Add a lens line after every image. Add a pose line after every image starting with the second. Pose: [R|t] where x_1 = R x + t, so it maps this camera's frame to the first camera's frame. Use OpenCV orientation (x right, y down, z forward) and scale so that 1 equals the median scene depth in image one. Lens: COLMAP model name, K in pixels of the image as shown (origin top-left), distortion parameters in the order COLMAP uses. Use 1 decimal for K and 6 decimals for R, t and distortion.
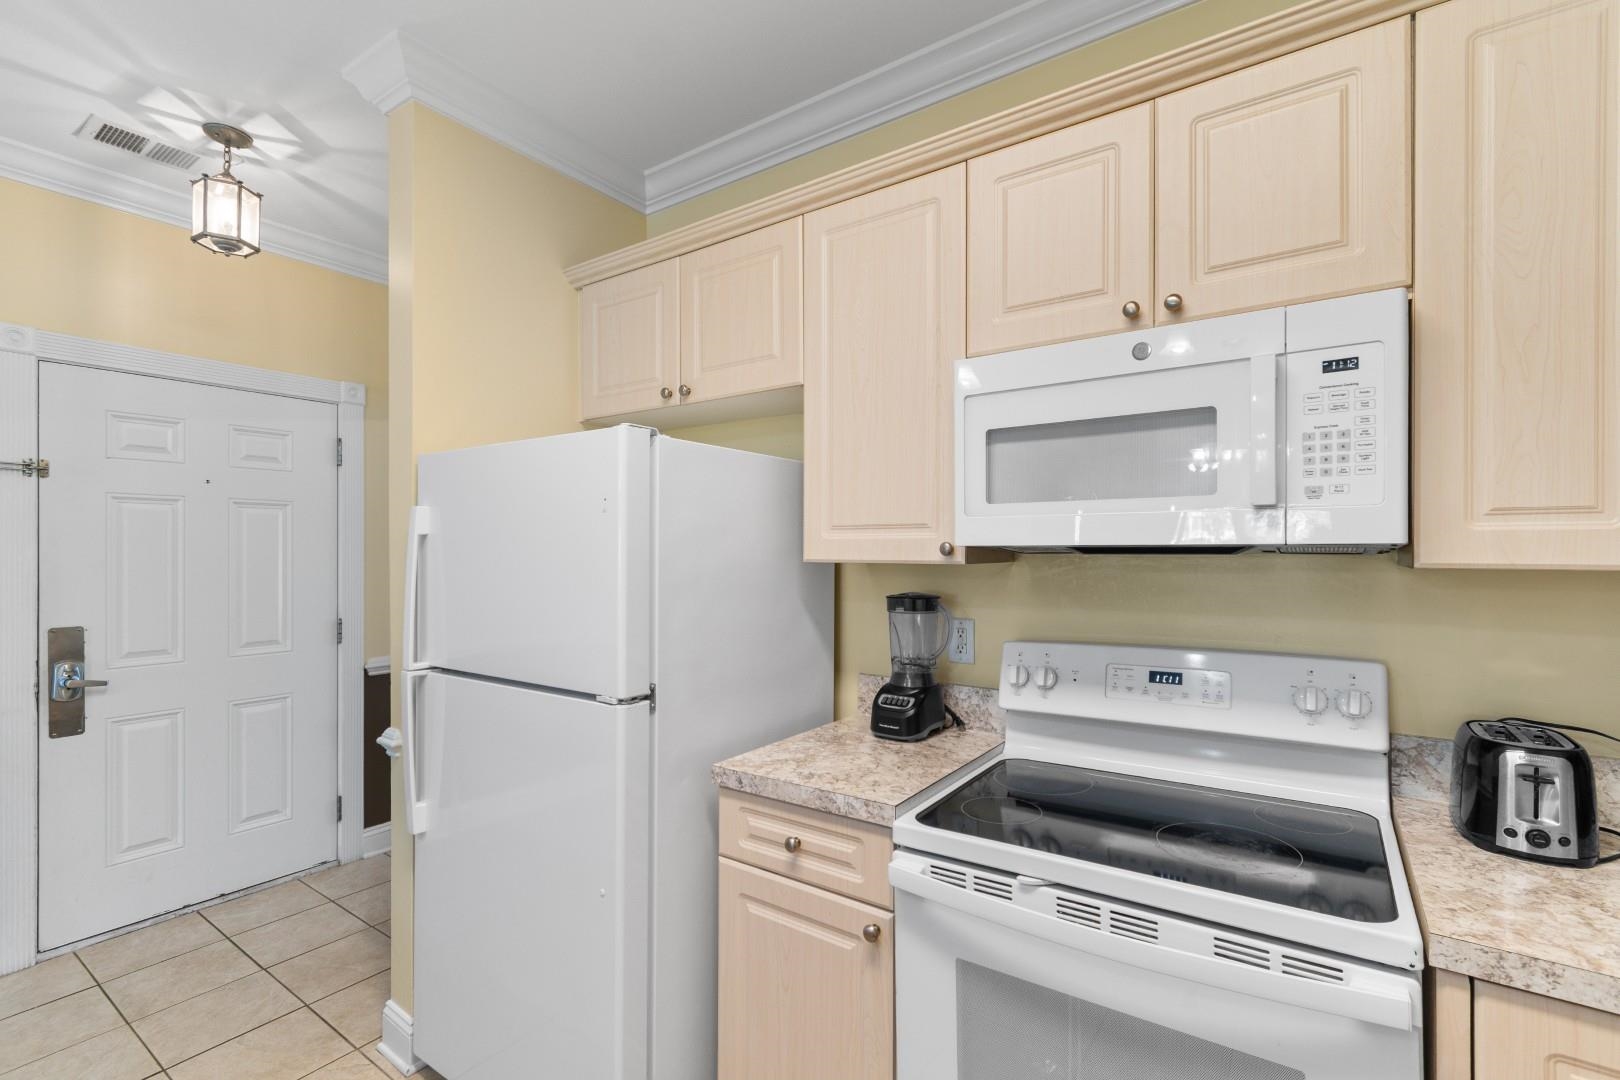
lens RADIAL K [[716.2, 0, 831.1], [0, 716.2, 551.6], [0, 0, 1]] dist [0.001583, -0.000118]
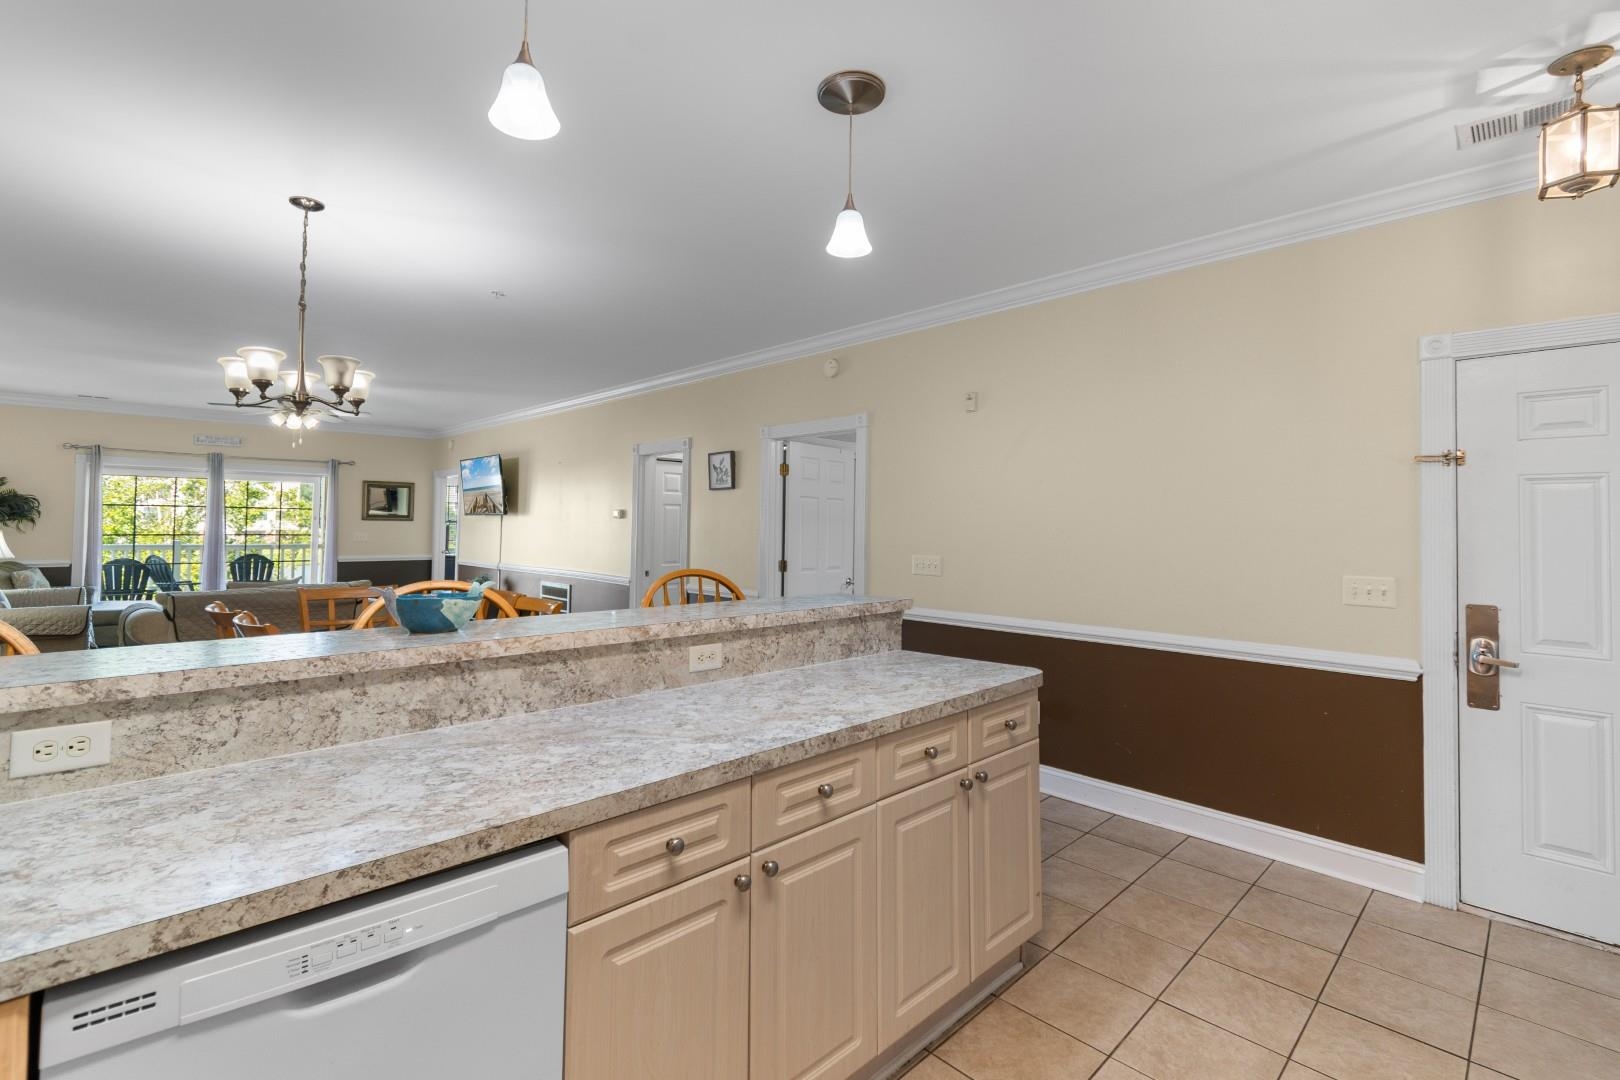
lens RADIAL K [[734.9, 0, 801.2], [0, 734.9, 507.0], [0, 0, 1]] dist [-0.000154, -0.000456]
pose [[-0.199481, -0.028605, -0.979484, 0.223443], [-0.014921, 0.999547, -0.026152, 0.004727], [0.979788, 0.009398, -0.199817, 0.257815]]
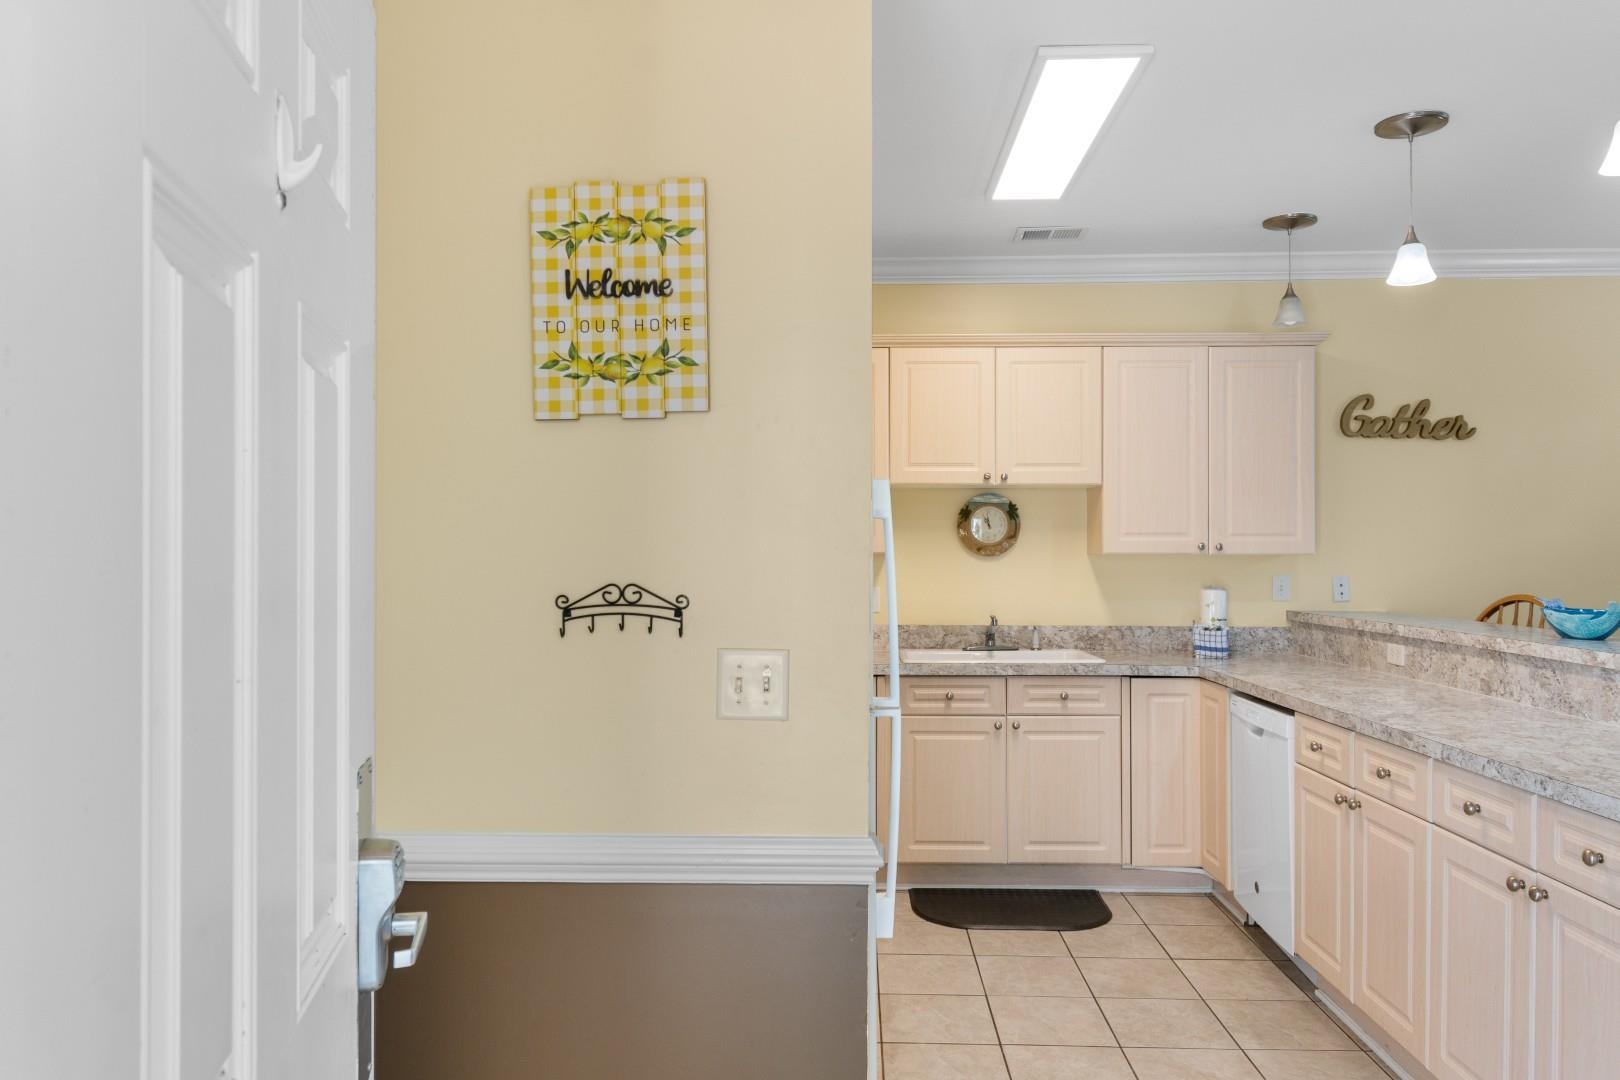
lens RADIAL K [[1083.6, 0, 813.3], [0, 1083.6, 544.8], [0, 0, 1]] dist [0.005806, -0.002344]
pose [[-0.534598, 0.004721, 0.845094, -1.217953], [0.002571, 0.999989, -0.003960, 0.004789], [-0.845103, 0.000056, -0.534604, 1.373585]]
